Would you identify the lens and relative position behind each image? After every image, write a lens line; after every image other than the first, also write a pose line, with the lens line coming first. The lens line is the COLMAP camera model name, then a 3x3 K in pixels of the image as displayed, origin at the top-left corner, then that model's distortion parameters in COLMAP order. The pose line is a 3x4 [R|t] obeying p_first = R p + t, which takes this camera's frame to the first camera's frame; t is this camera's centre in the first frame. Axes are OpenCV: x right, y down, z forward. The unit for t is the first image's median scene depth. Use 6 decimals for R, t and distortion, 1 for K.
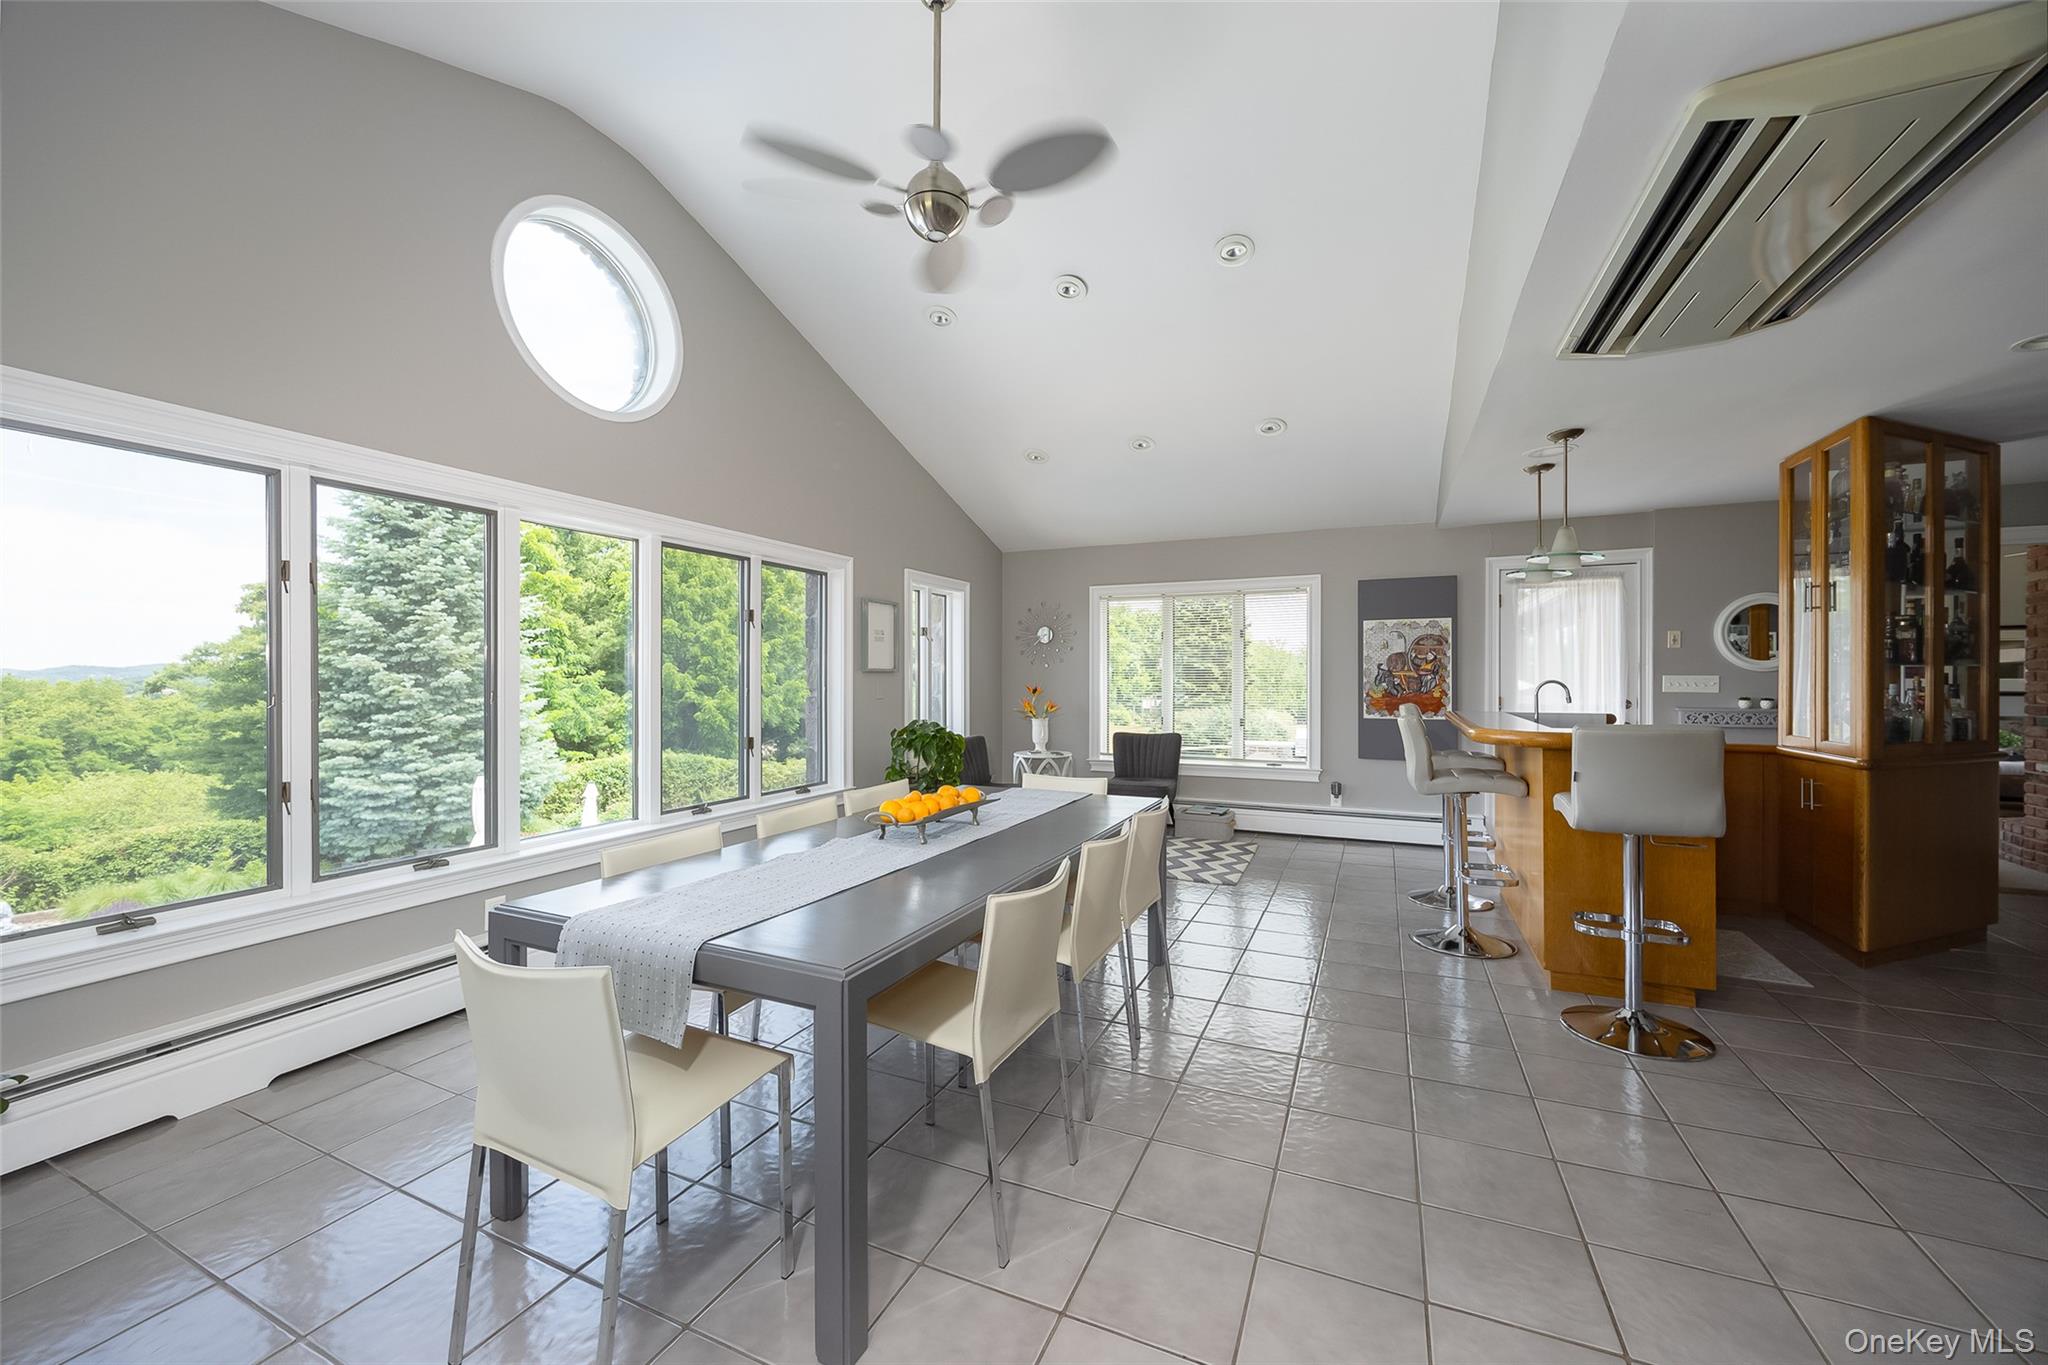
lens RADIAL K [[791.2, 0, 1018.3], [0, 791.2, 682.1], [0, 0, 1]] dist [0.002835, -0.000110]
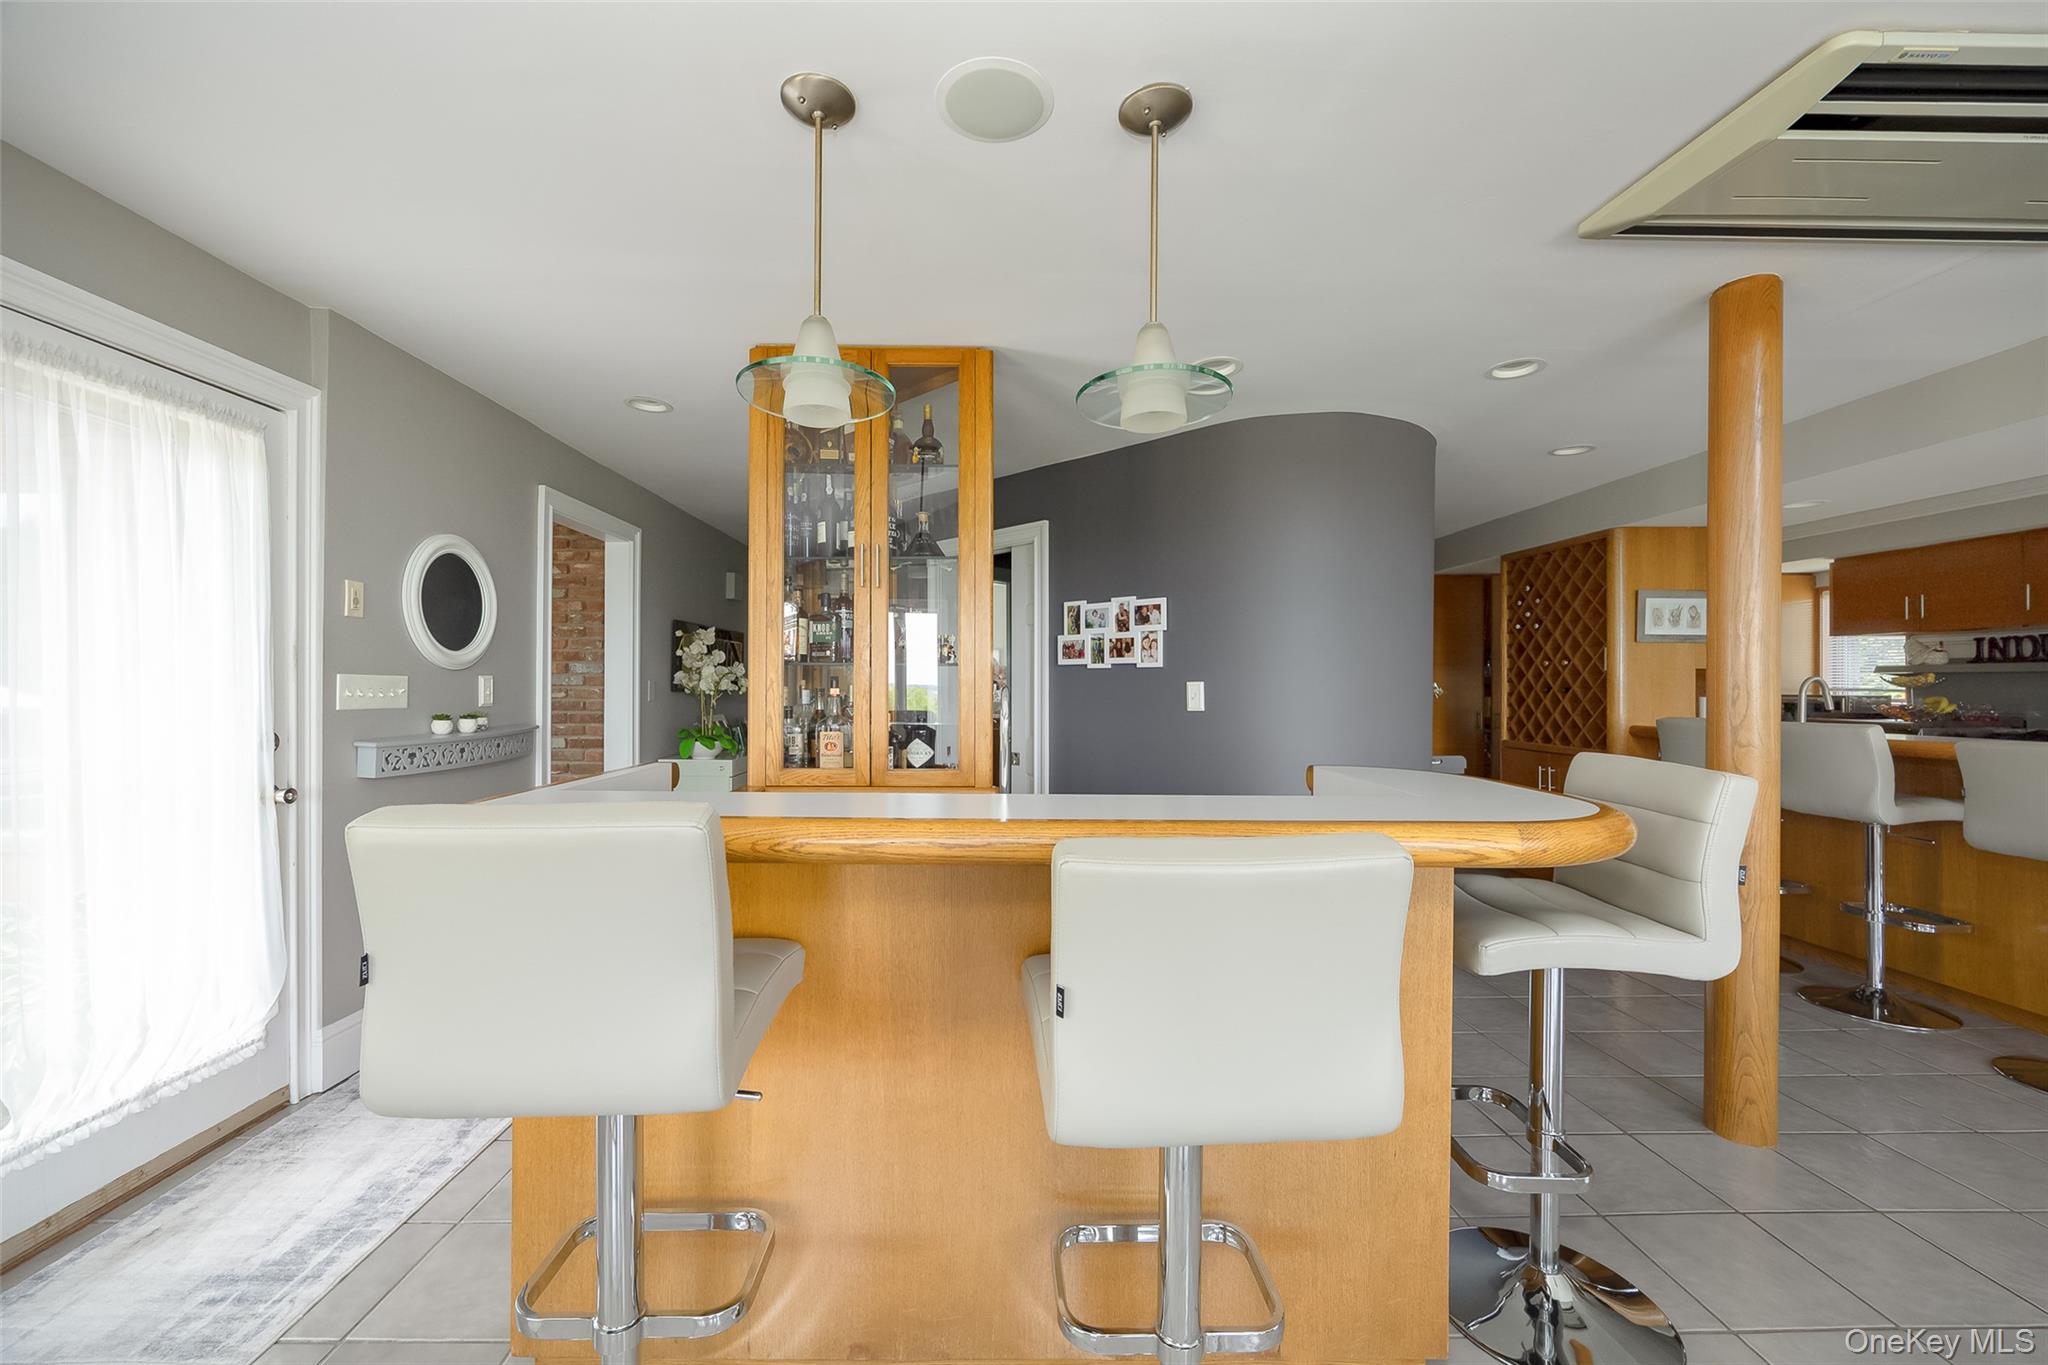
lens RADIAL K [[791.2, 0, 995.5], [0, 791.2, 686.8], [0, 0, 1]] dist [0.002835, -0.000110]
pose [[-0.429412, -0.001220, 0.903108, 0.232131], [0.000473, 0.999999, 0.001576, -0.001421], [-0.903108, 0.001104, -0.429411, 0.868201]]
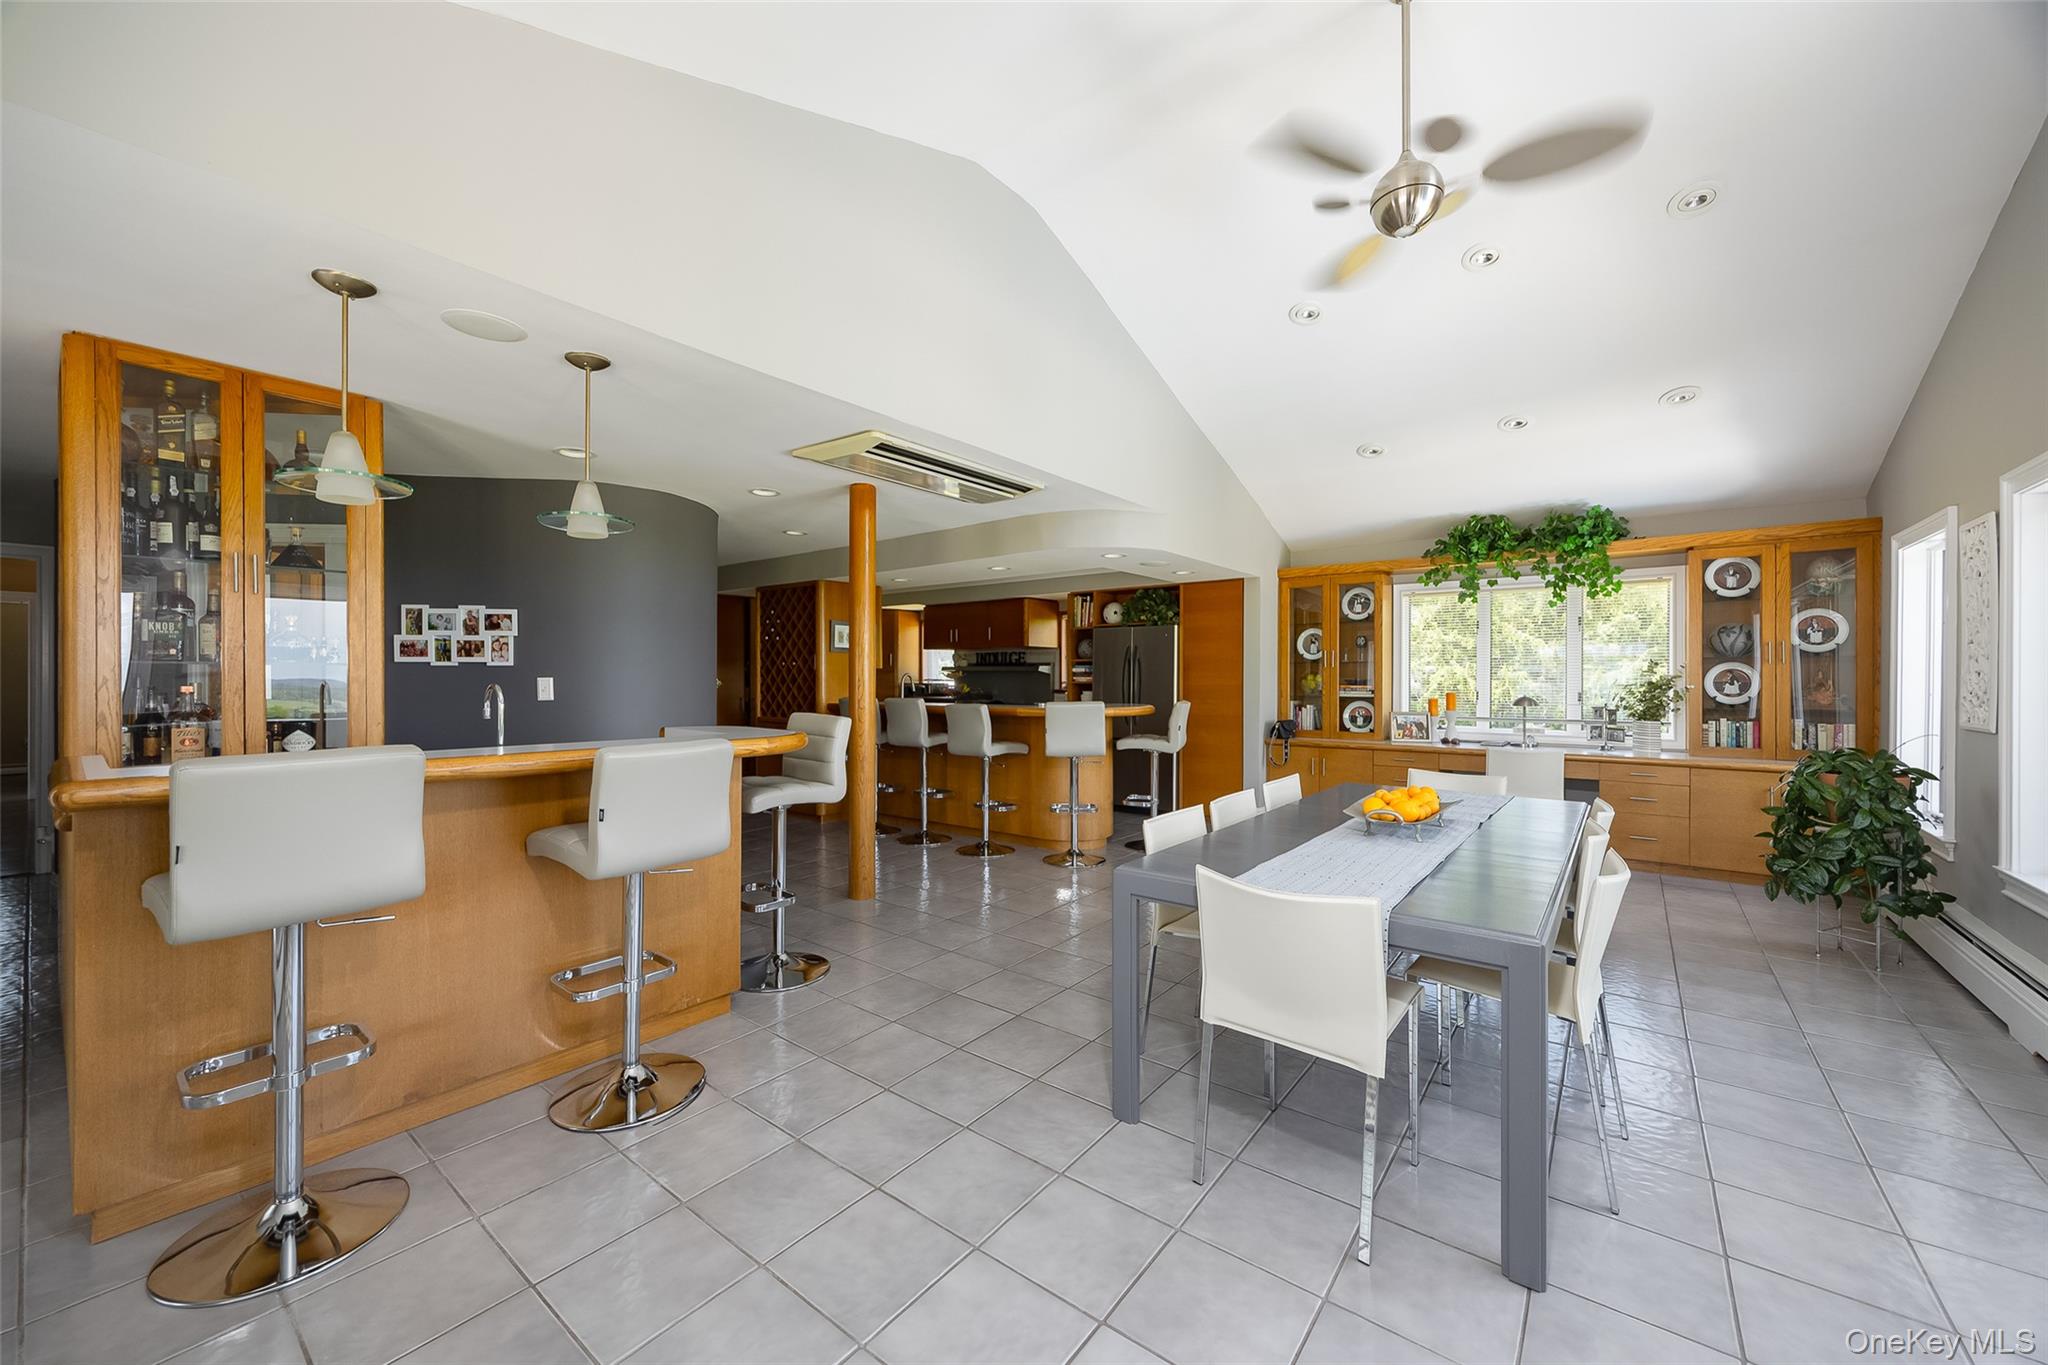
lens RADIAL K [[791.2, 0, 1019.1], [0, 791.2, 677.1], [0, 0, 1]] dist [0.002835, -0.000110]
pose [[-0.972589, 0.002060, 0.232523, 0.070622], [0.002518, 0.999995, 0.001672, -0.005260], [-0.232518, 0.002212, -0.972589, 1.136597]]
